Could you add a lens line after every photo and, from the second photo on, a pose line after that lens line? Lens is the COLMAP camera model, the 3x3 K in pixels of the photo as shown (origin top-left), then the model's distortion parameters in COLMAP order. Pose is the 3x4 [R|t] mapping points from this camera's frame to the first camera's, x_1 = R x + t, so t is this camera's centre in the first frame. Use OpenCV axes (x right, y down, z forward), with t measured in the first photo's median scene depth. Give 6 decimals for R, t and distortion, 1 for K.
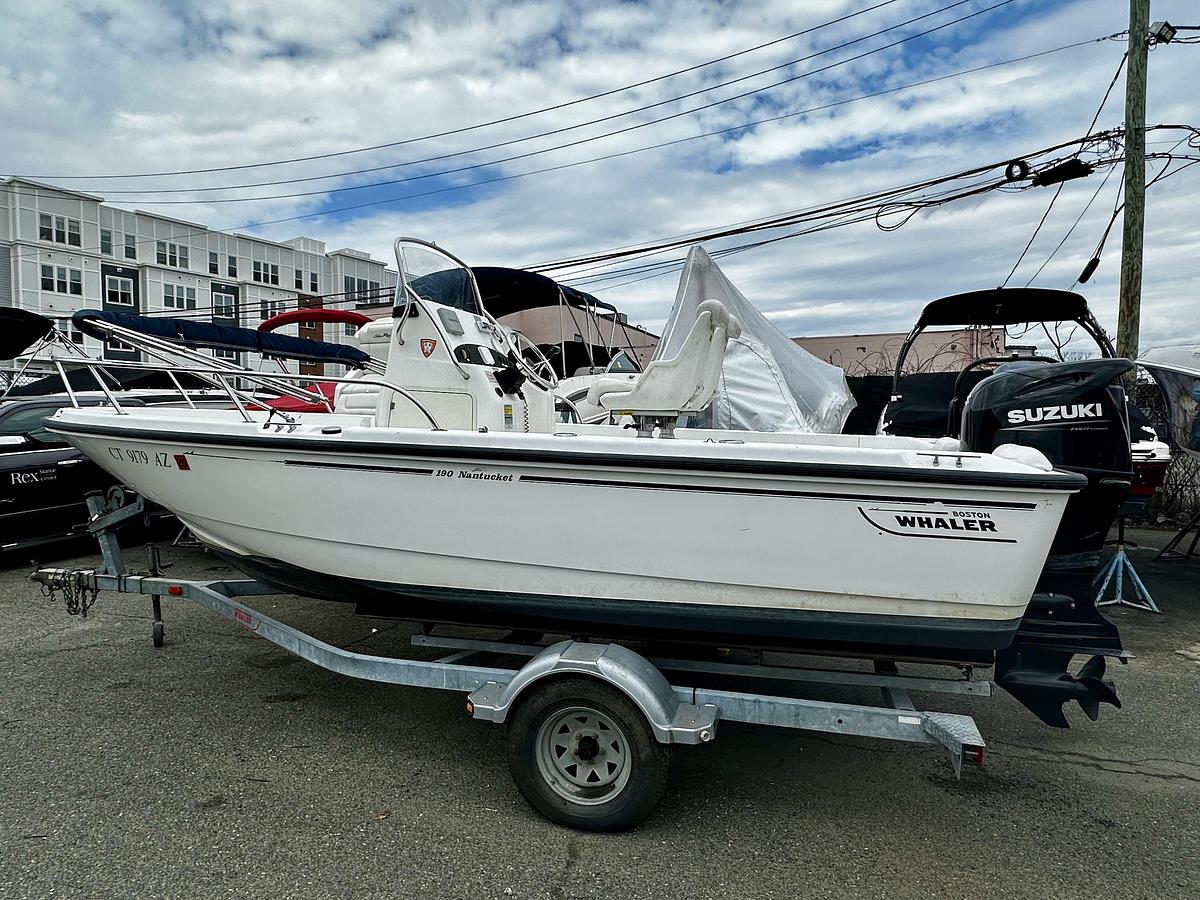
lens RADIAL K [[726.0, 0, 602.7], [0, 726.0, 468.8], [0, 0, 1]] dist [-0.007441, 0.001480]
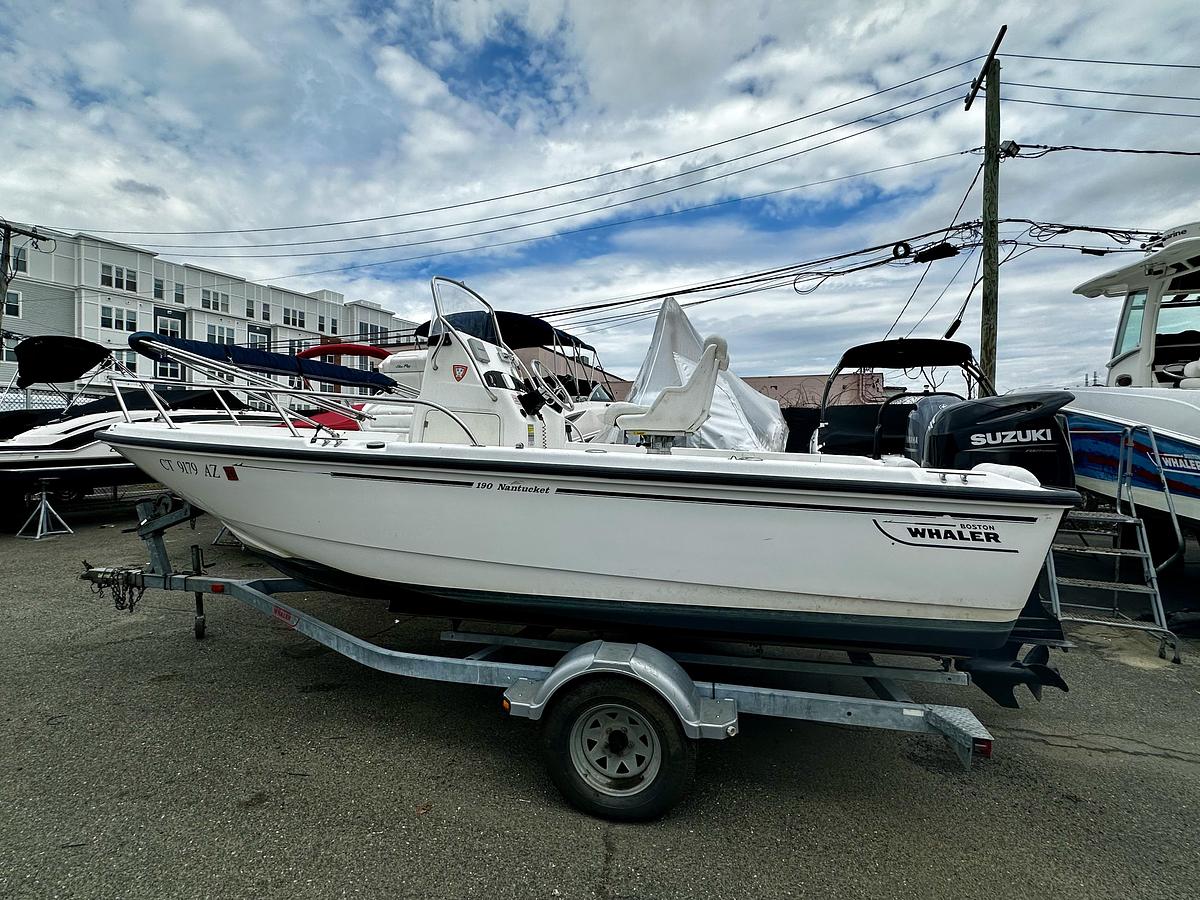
lens RADIAL K [[574.5, 0, 602.0], [0, 574.5, 462.8], [0, 0, 1]] dist [-0.005507, -0.000026]
pose [[0.997958, 0.008836, 0.063255, -0.084680], [-0.006995, 0.999547, -0.029258, -0.003569], [-0.063485, 0.028756, 0.997568, 0.115508]]
